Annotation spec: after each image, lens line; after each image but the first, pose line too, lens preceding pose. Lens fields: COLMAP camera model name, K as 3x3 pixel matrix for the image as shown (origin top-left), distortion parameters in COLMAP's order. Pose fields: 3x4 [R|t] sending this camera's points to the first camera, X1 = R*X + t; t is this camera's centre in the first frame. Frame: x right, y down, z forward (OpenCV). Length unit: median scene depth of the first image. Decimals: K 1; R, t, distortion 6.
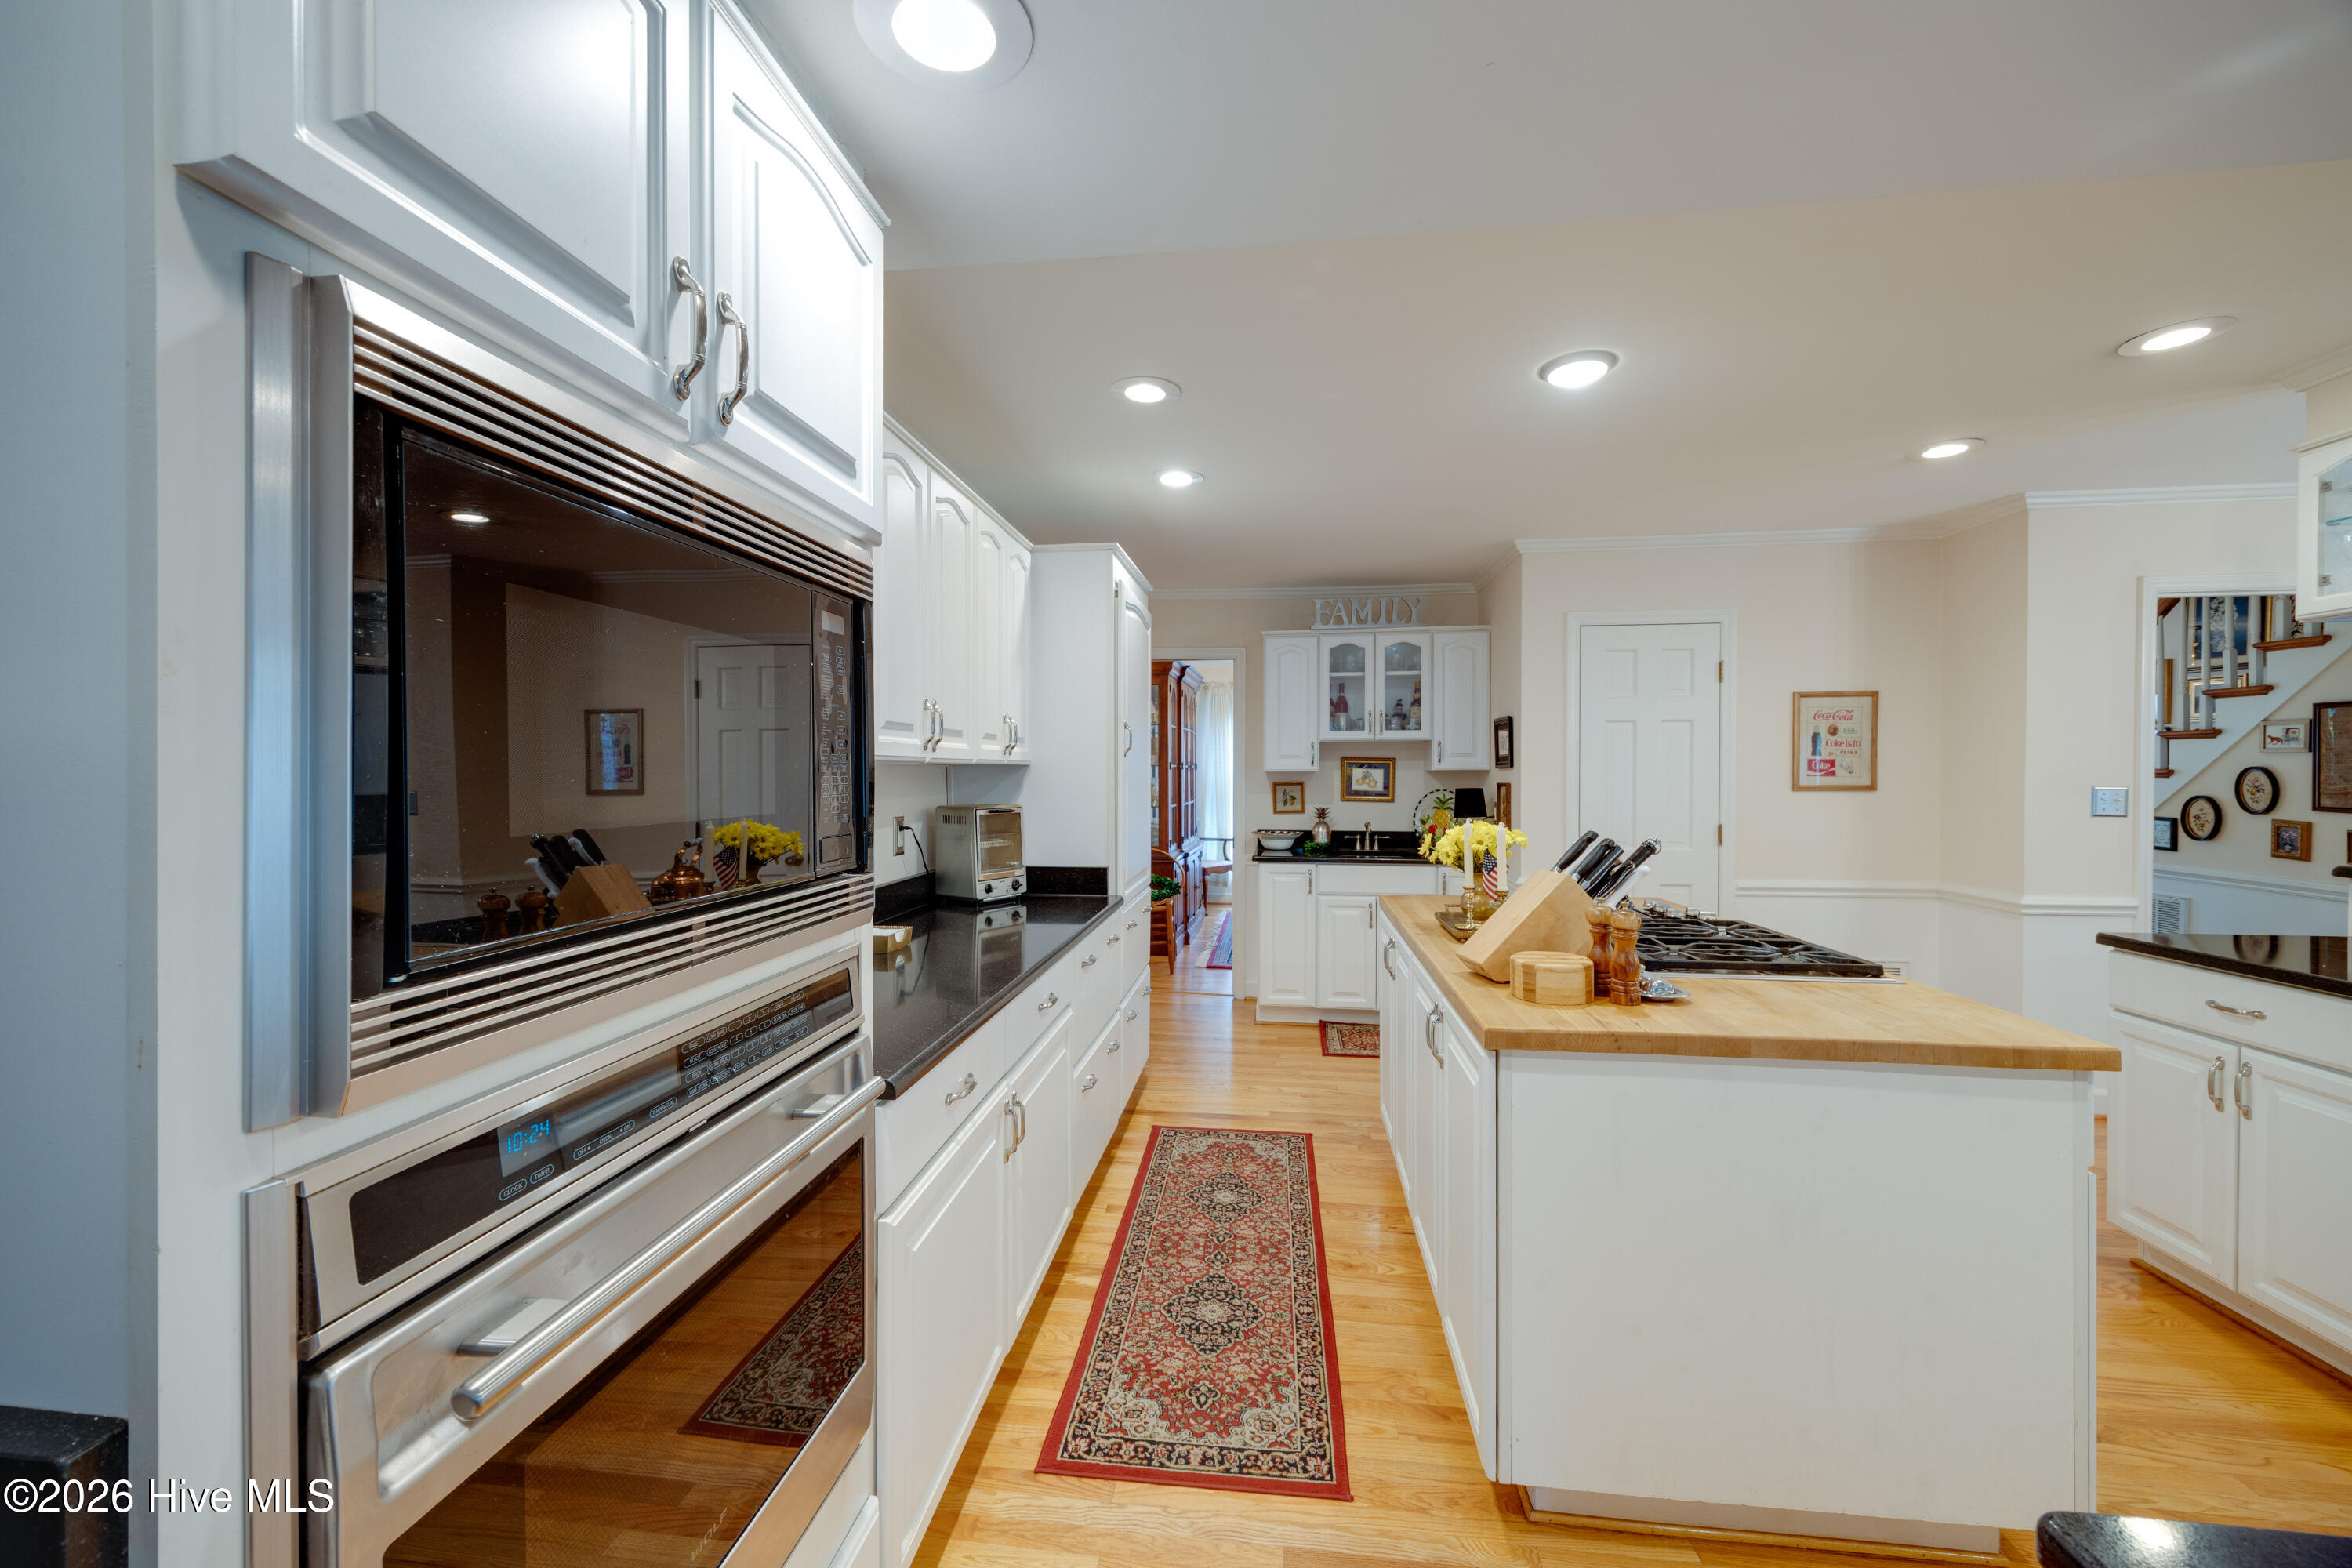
lens RADIAL K [[900.1, 0, 1175.6], [0, 900.1, 781.6], [0, 0, 1]] dist [-0.000786, 0.000214]
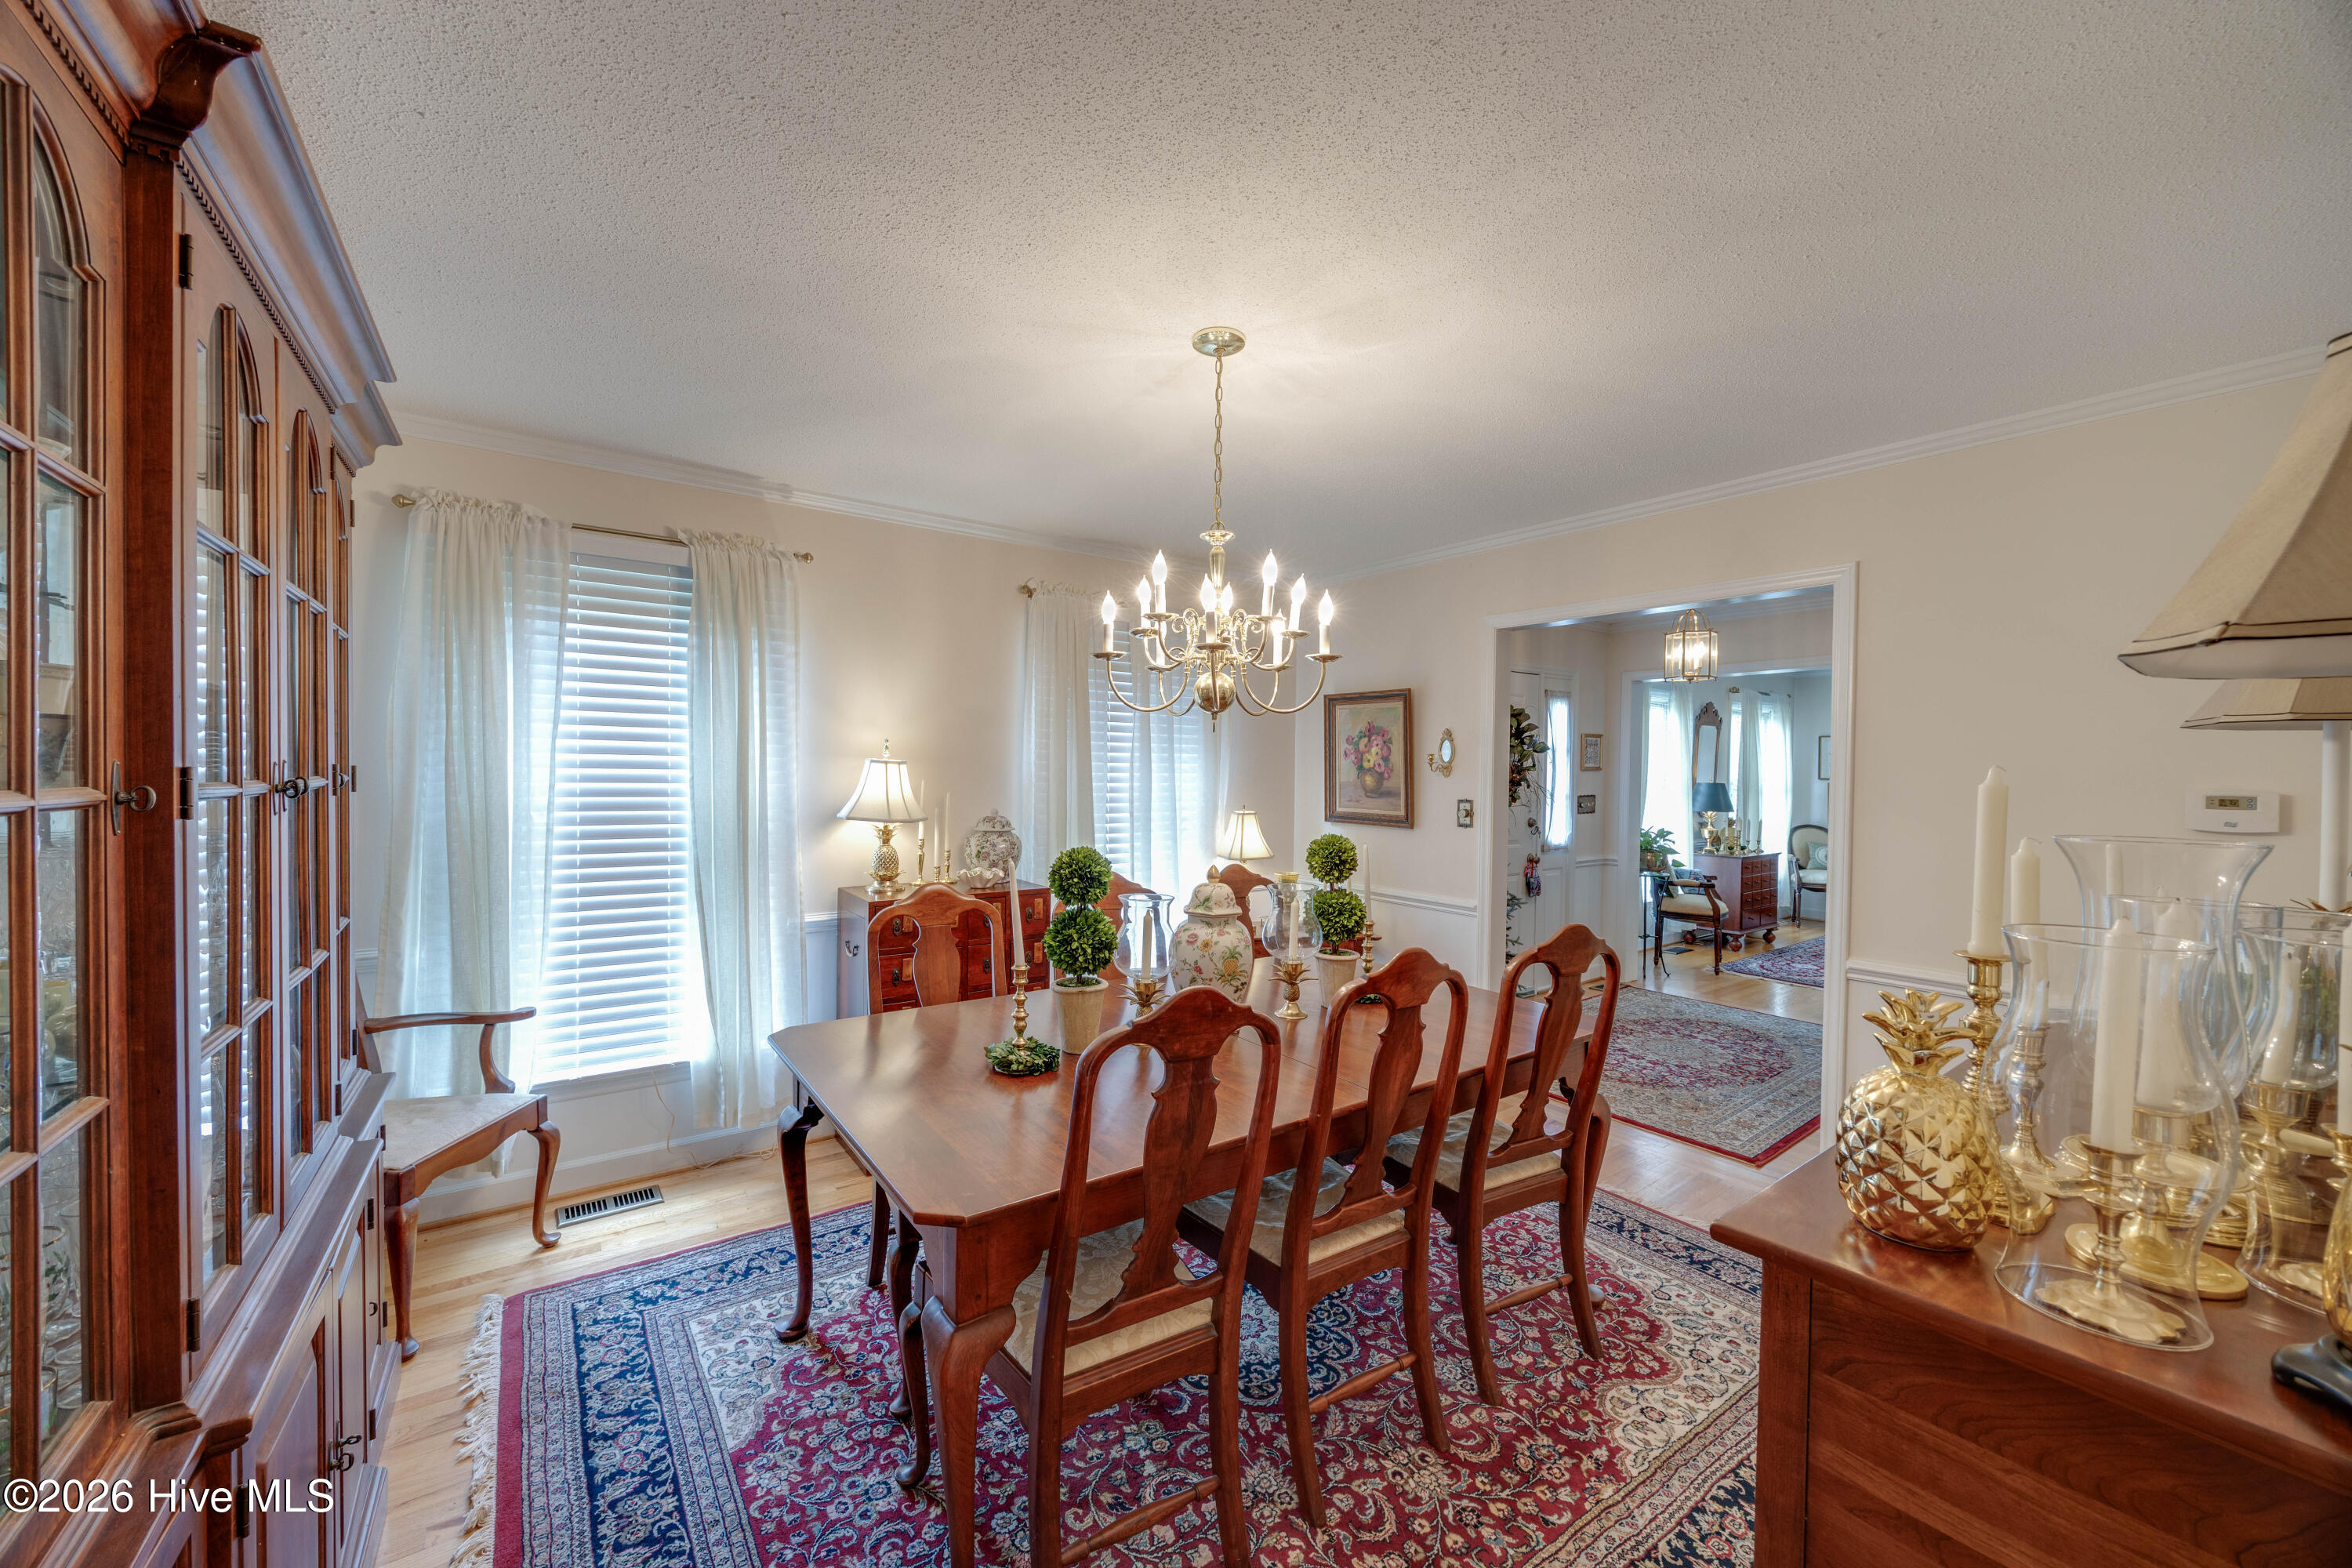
lens RADIAL K [[900.1, 0, 1181.1], [0, 900.1, 786.8], [0, 0, 1]] dist [-0.000786, 0.000214]
pose [[0.727258, -0.004305, 0.686350, 0.055975], [0.001414, 0.999988, 0.004774, -0.044299], [-0.686362, -0.002501, 0.727255, 1.892139]]
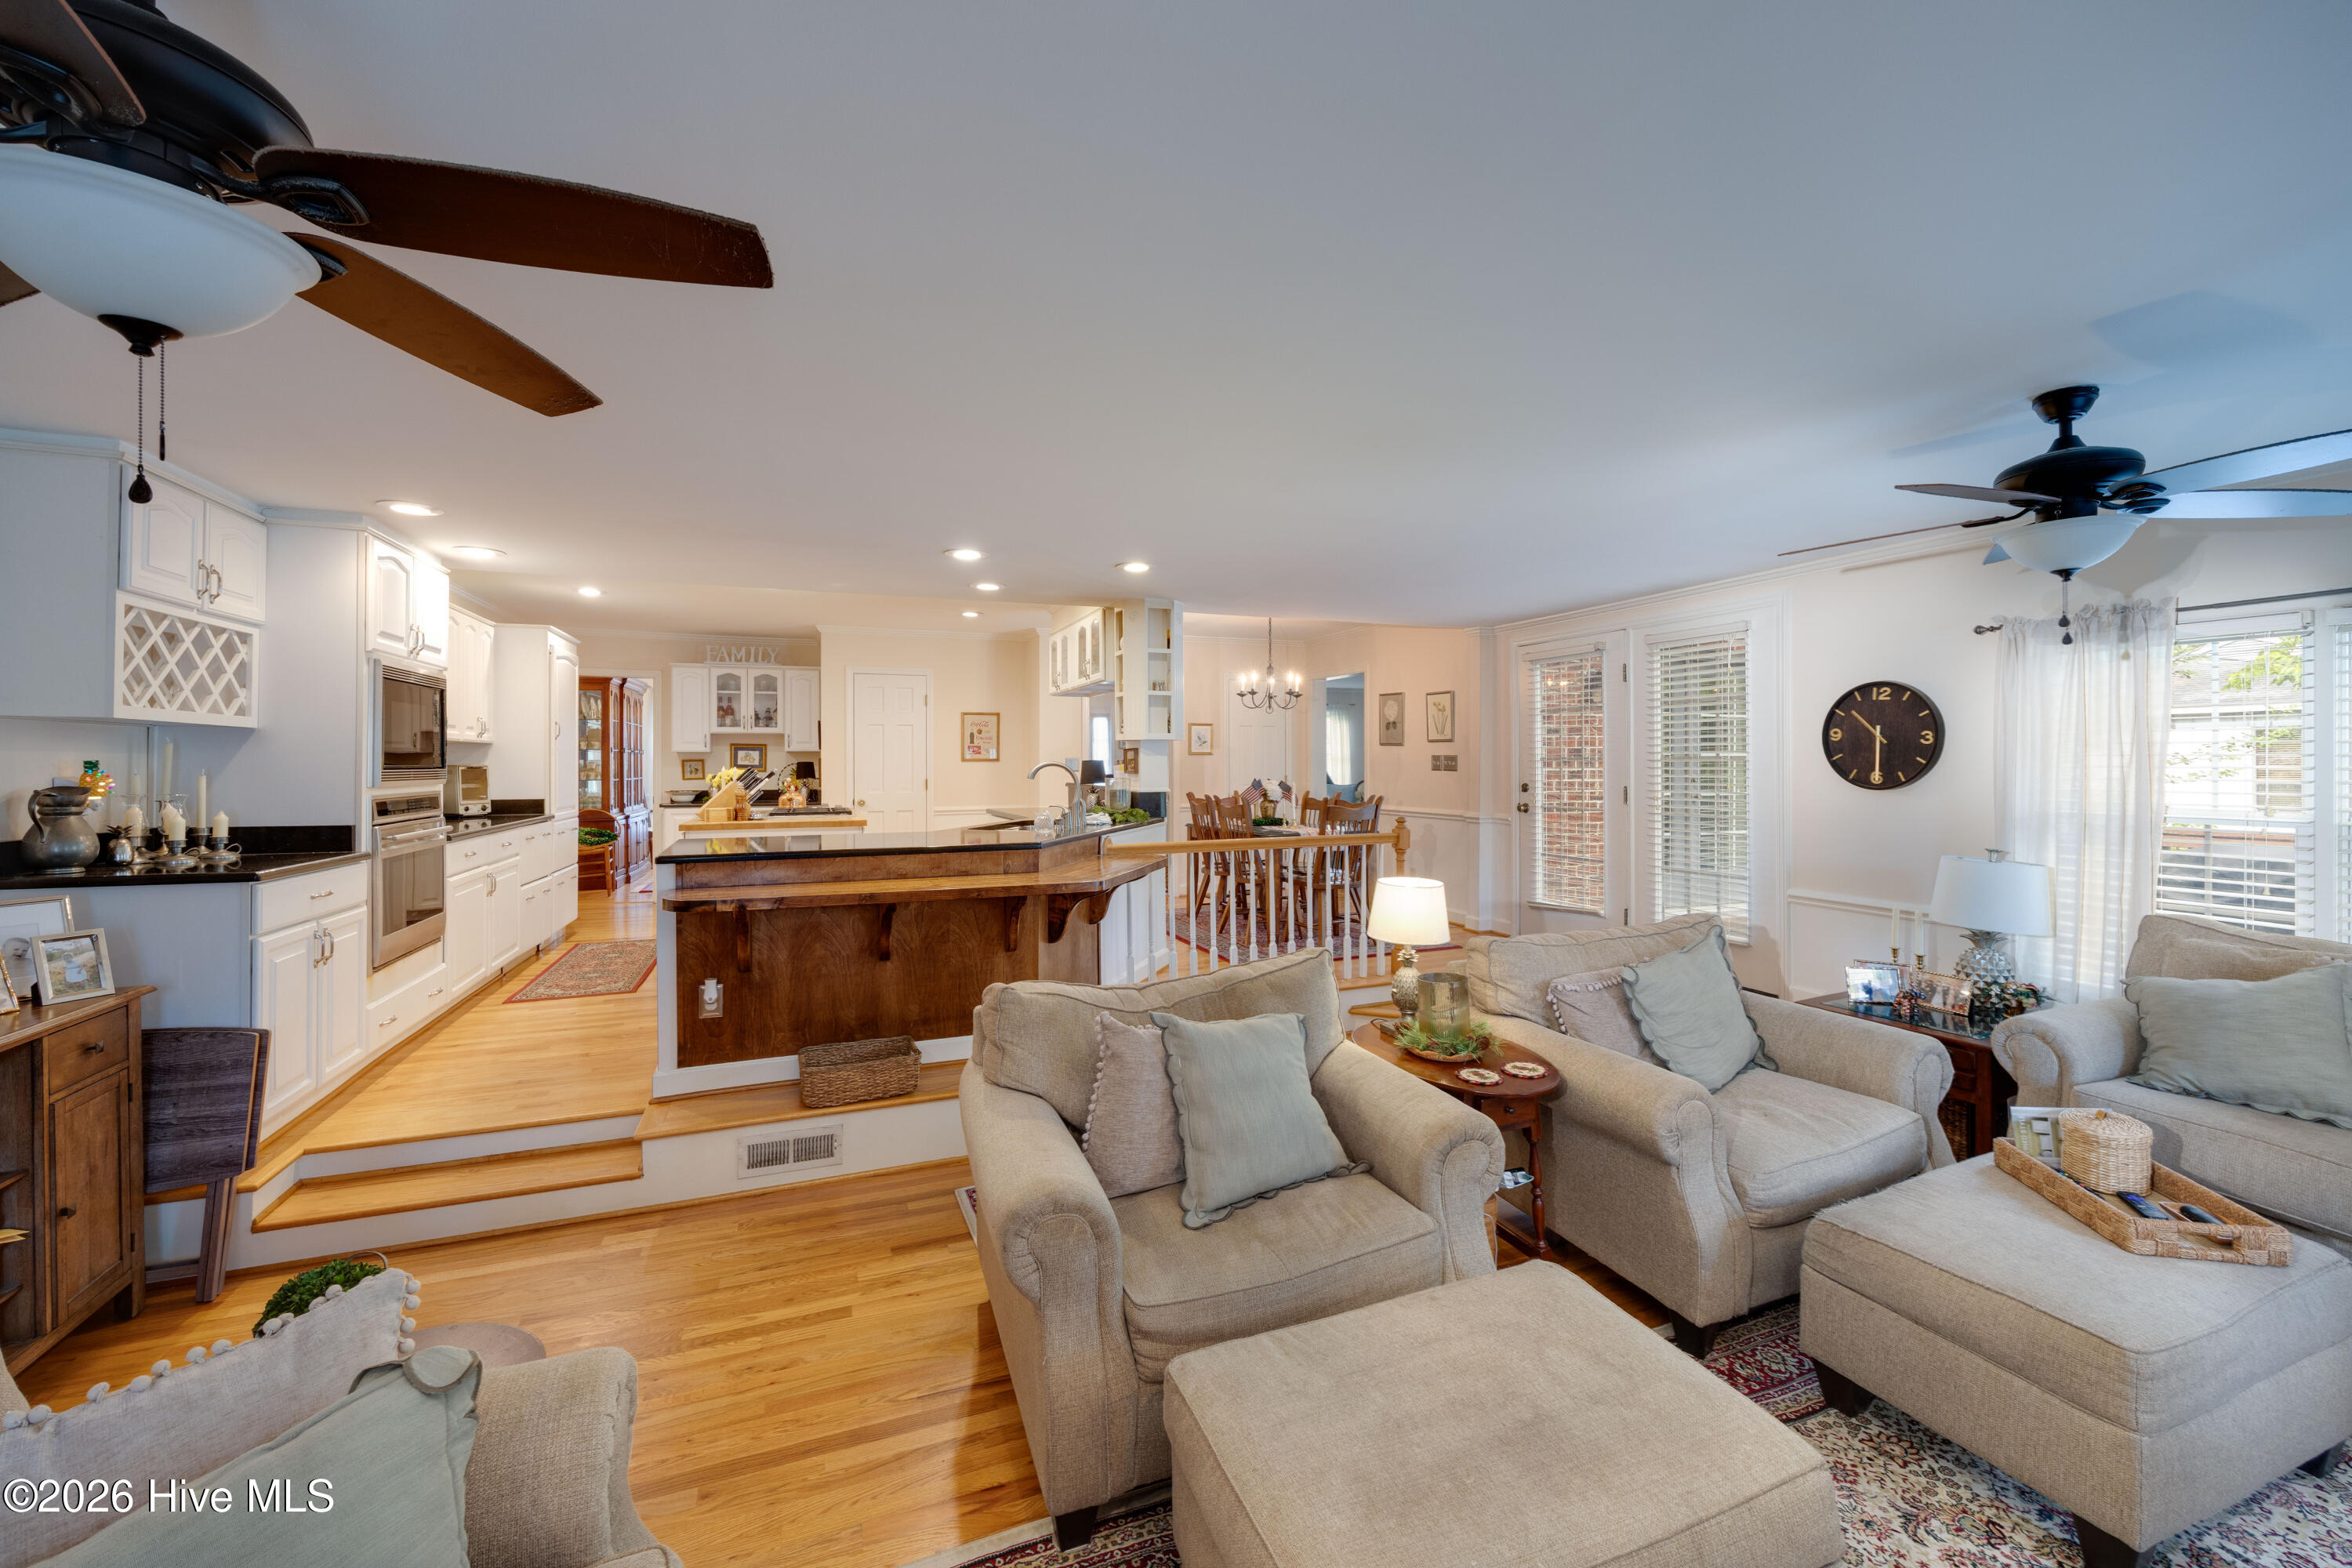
lens RADIAL K [[914.0, 0, 1178.9], [0, 914.0, 767.9], [0, 0, 1]] dist [0.000991, -0.000035]
pose [[0.875300, -0.003148, 0.483570, 0.170257], [0.007472, 0.999947, -0.007016, 0.057773], [-0.483522, 0.009754, 0.875278, -1.385019]]
